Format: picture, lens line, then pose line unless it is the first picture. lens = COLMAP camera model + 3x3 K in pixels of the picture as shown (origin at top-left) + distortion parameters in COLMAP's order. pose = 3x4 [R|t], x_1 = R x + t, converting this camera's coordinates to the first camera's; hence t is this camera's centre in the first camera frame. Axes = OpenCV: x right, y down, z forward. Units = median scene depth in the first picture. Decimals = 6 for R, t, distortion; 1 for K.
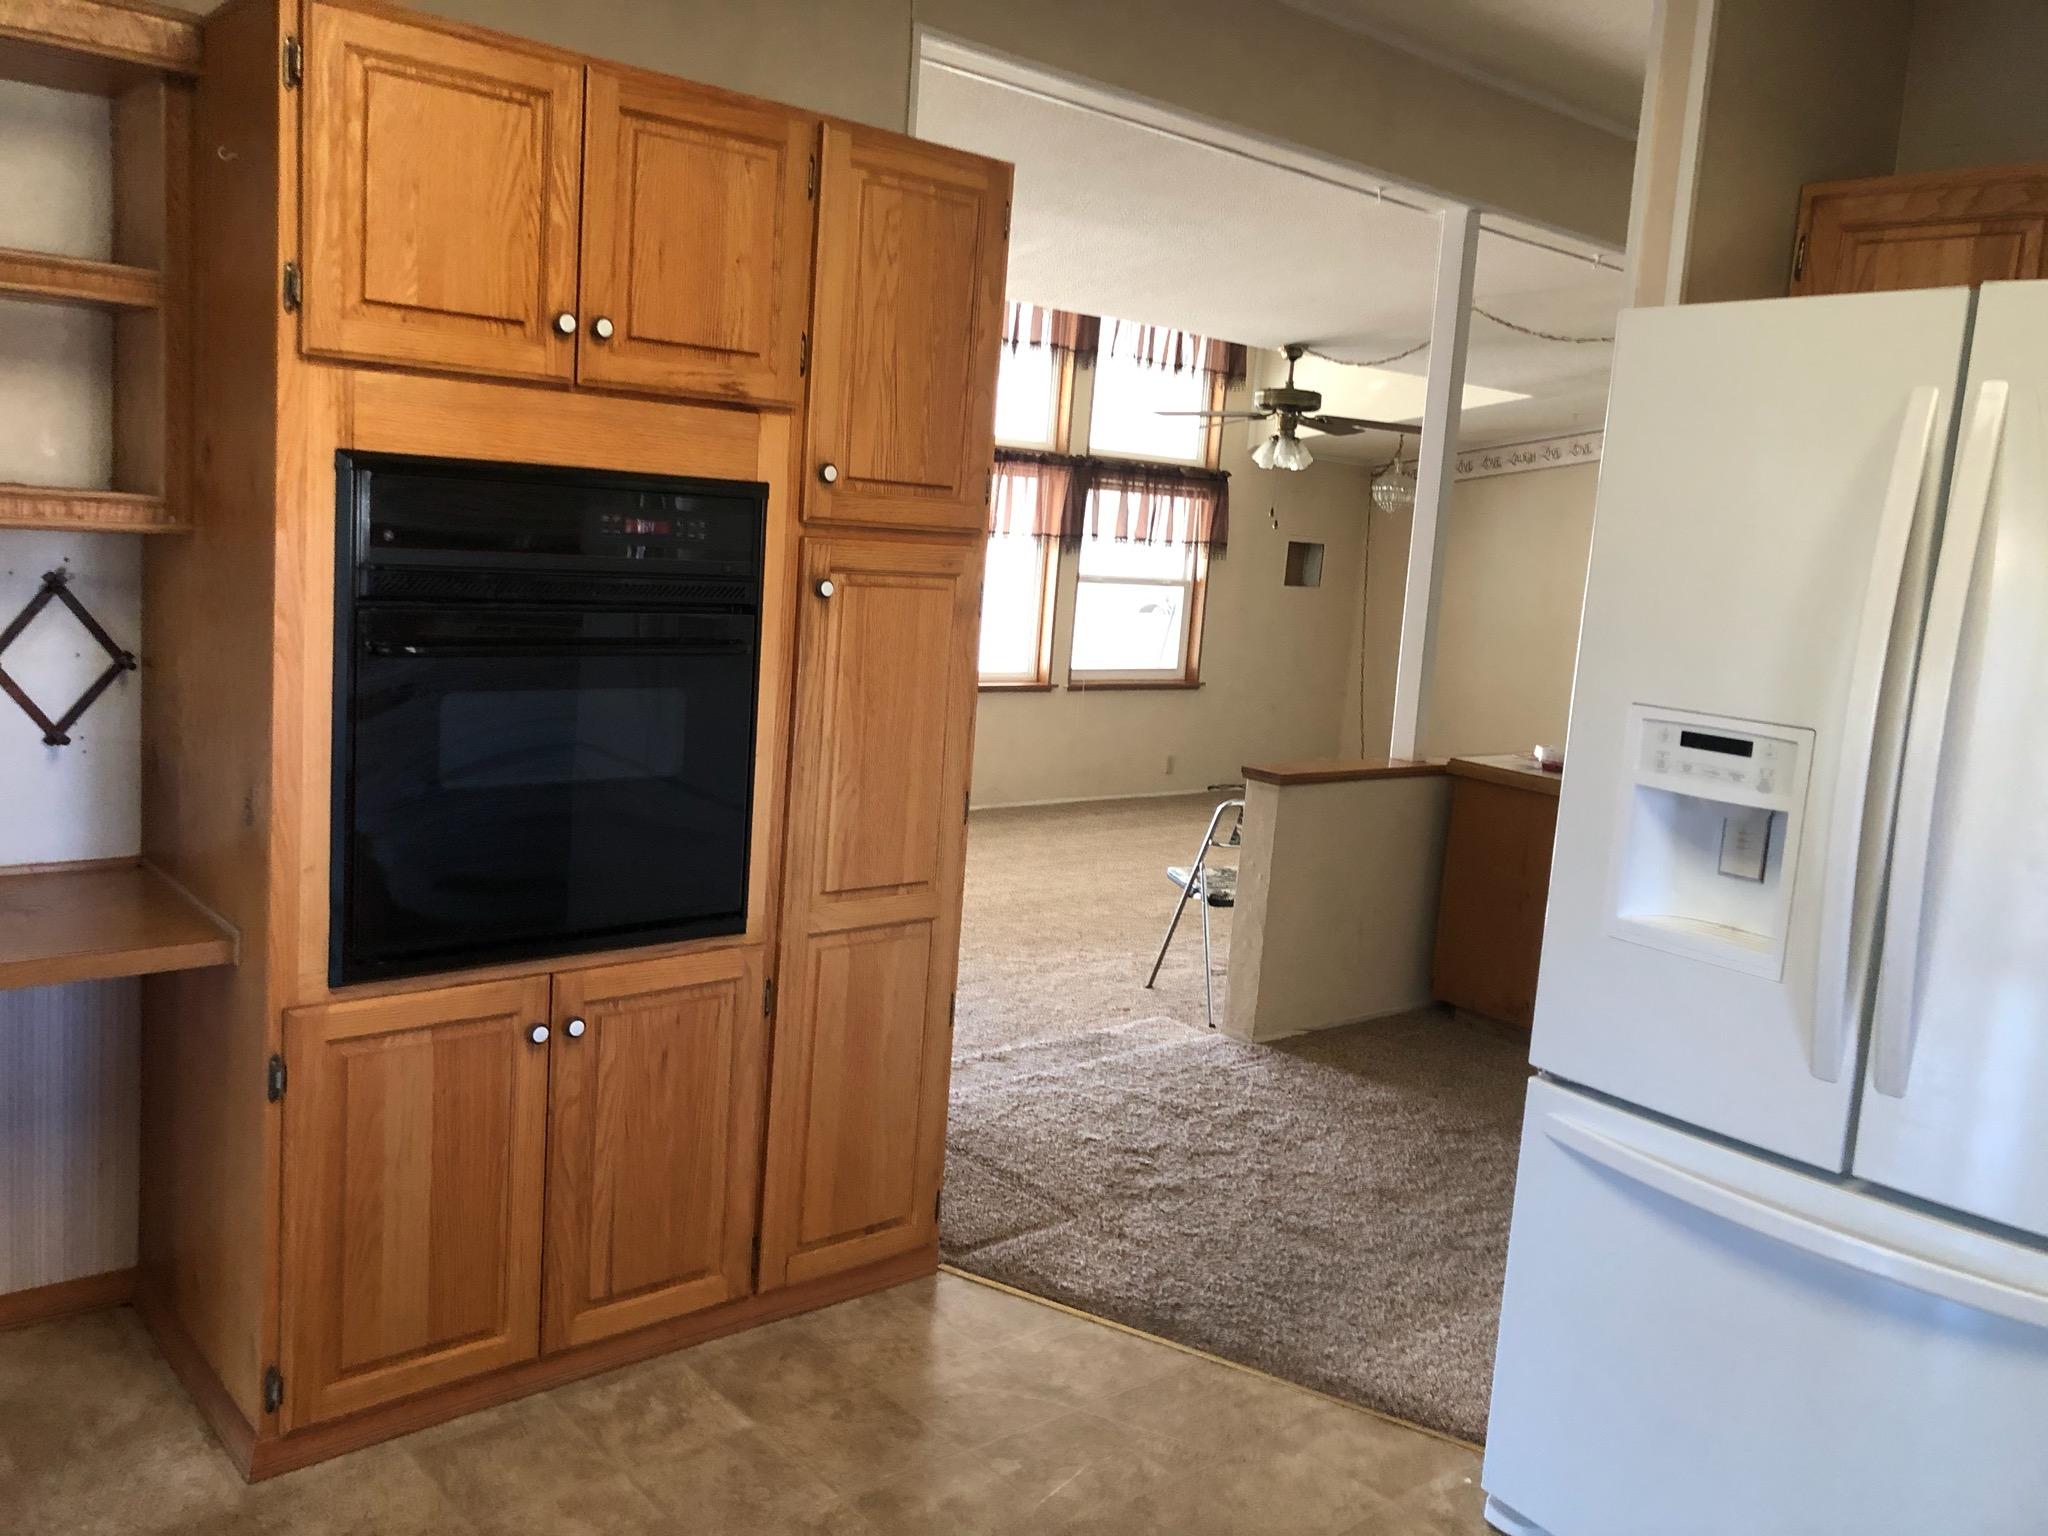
lens RADIAL K [[1677.6, 0, 1015.3], [0, 1677.6, 742.8], [0, 0, 1]] dist [0.022046, 0.000661]
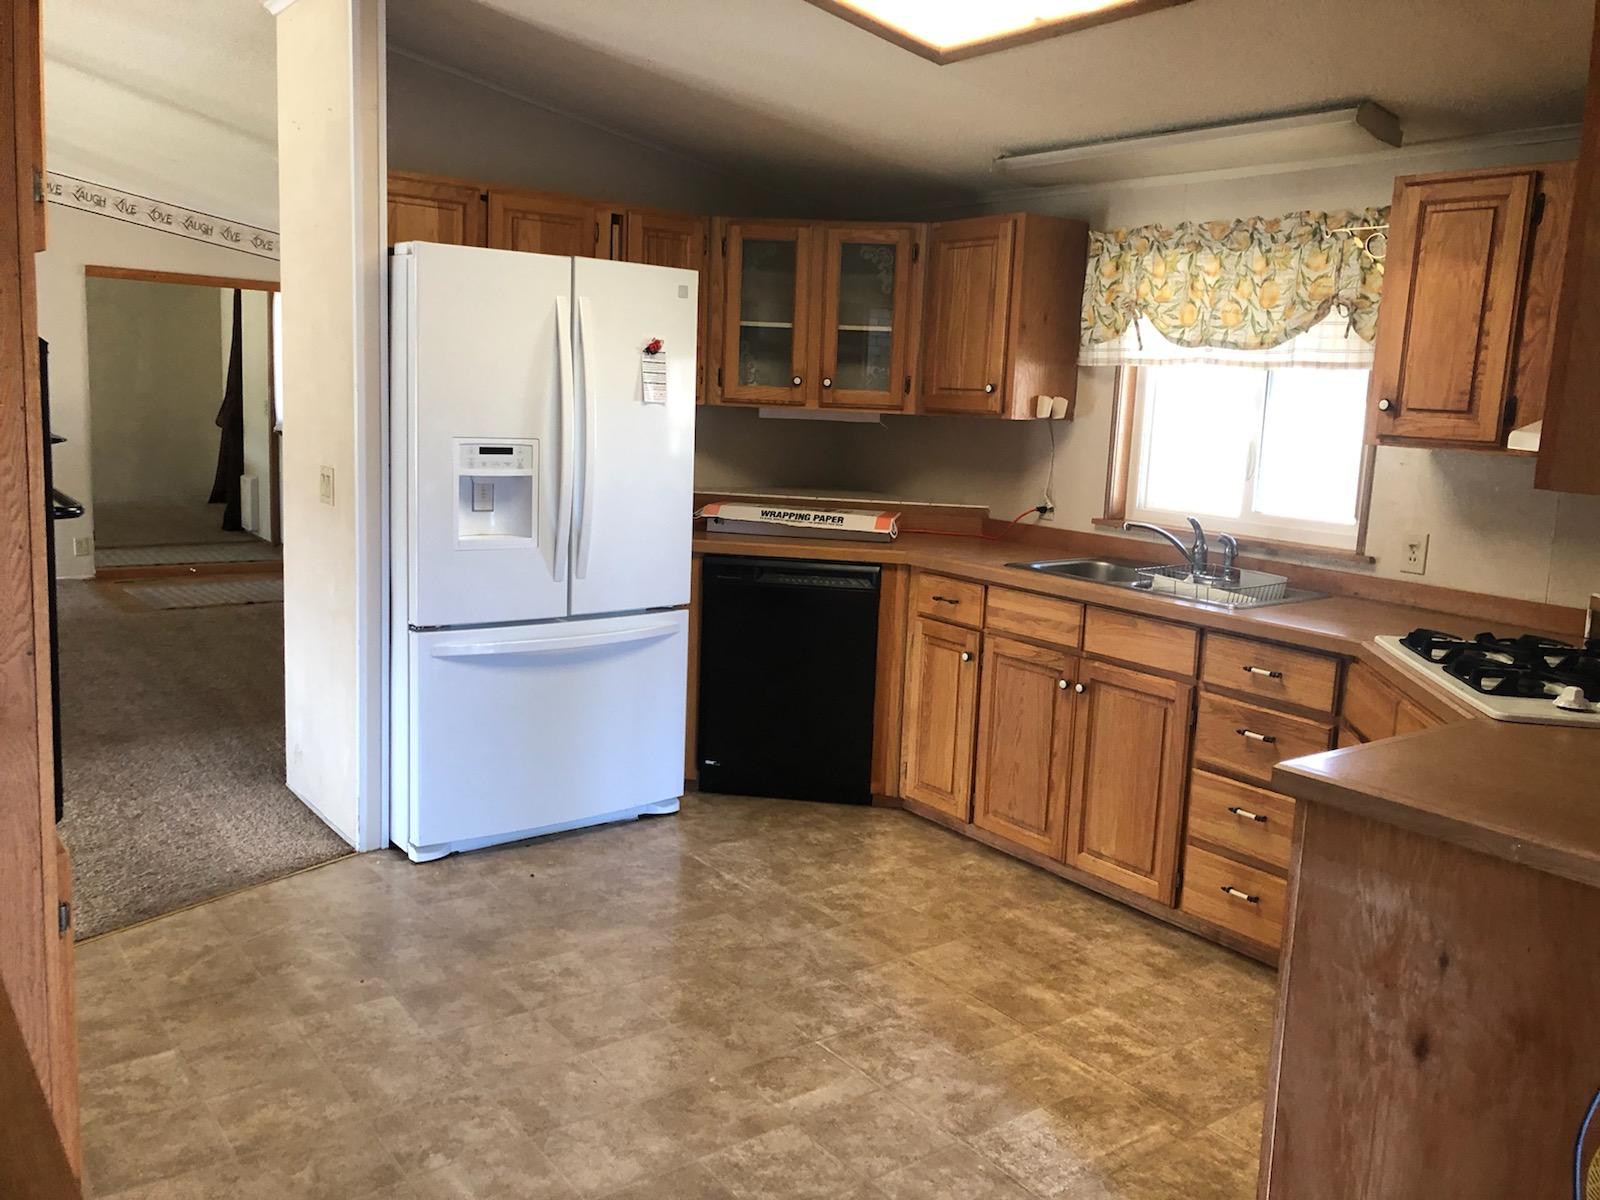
lens RADIAL K [[1324.0, 0, 835.0], [0, 1324.0, 557.3], [0, 0, 1]] dist [0.004535, 0.006999]
pose [[0.047430, -0.204832, 0.977647, -1.169571], [0.084208, 0.976085, 0.200420, -0.157693], [-0.995319, 0.072819, 0.063545, 0.410909]]
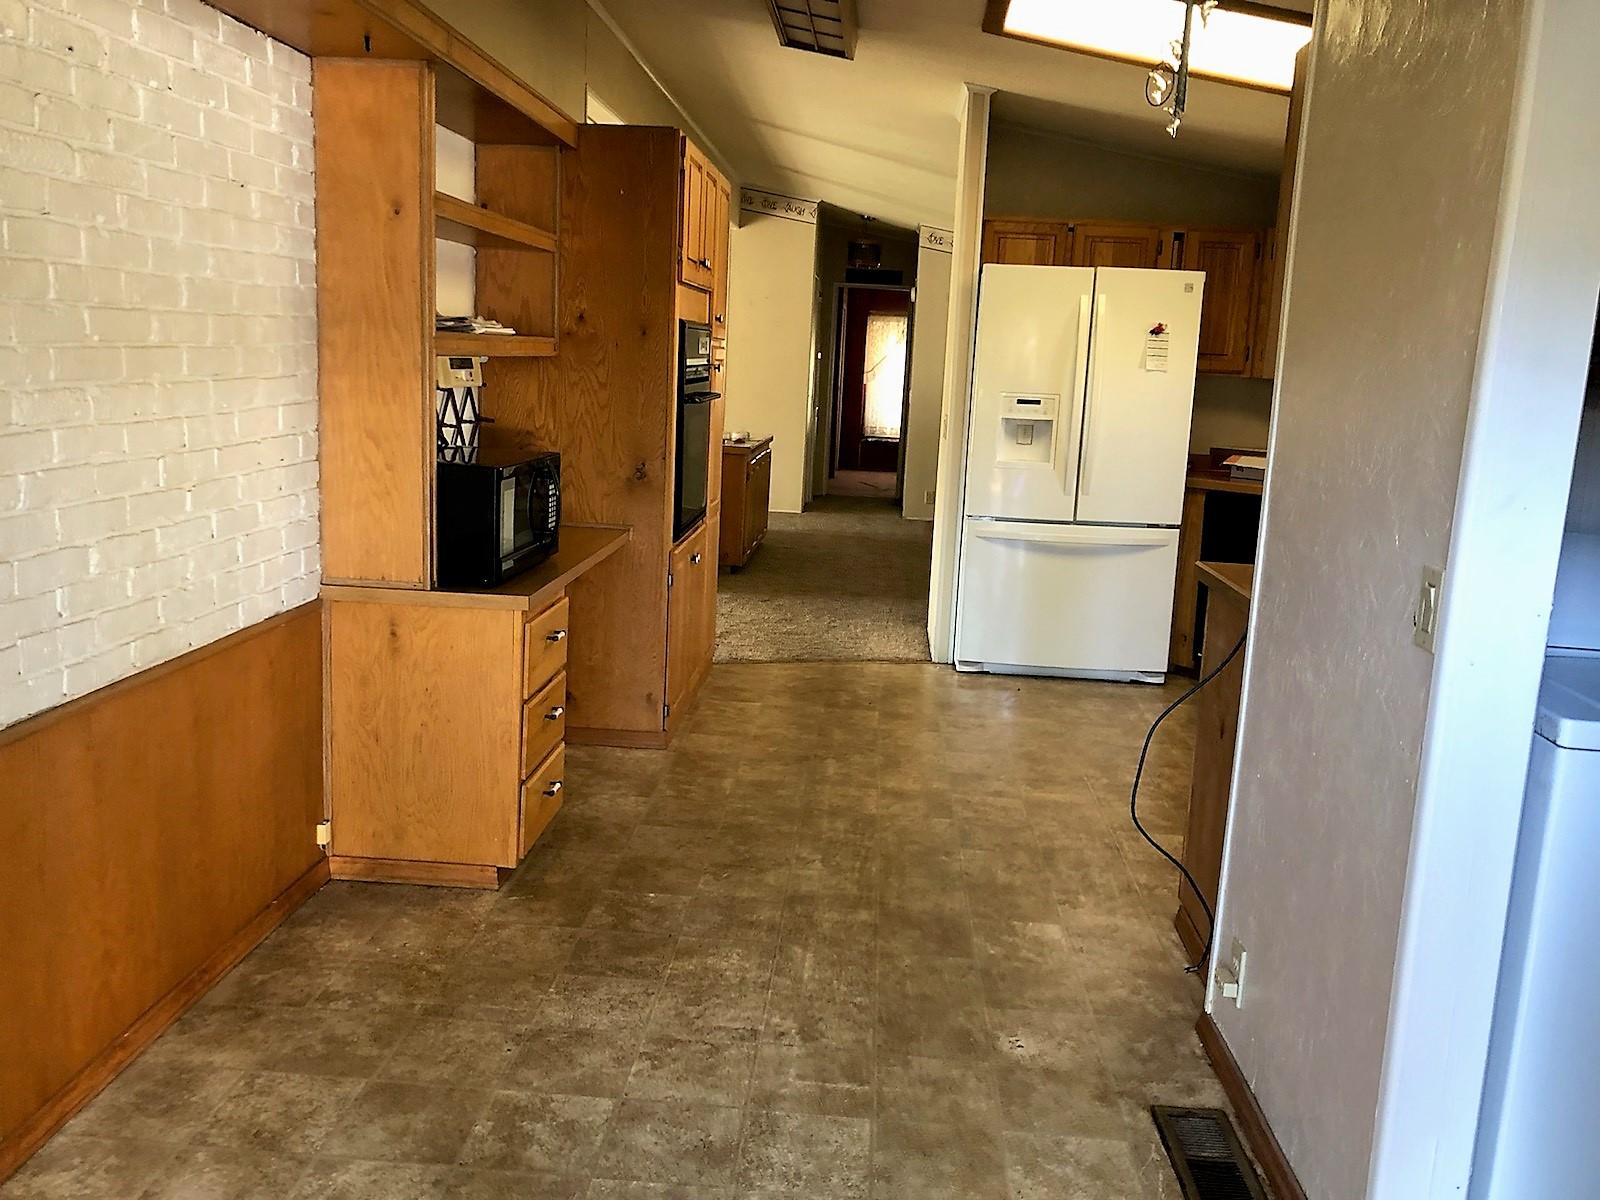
lens RADIAL K [[1310.6, 0, 793.2], [0, 1310.6, 580.3], [0, 0, 1]] dist [0.022046, 0.000661]
pose [[0.706739, -0.158651, 0.689456, -1.558249], [0.098491, 0.987106, 0.126183, -0.021818], [-0.700585, -0.021274, 0.713252, -0.461041]]
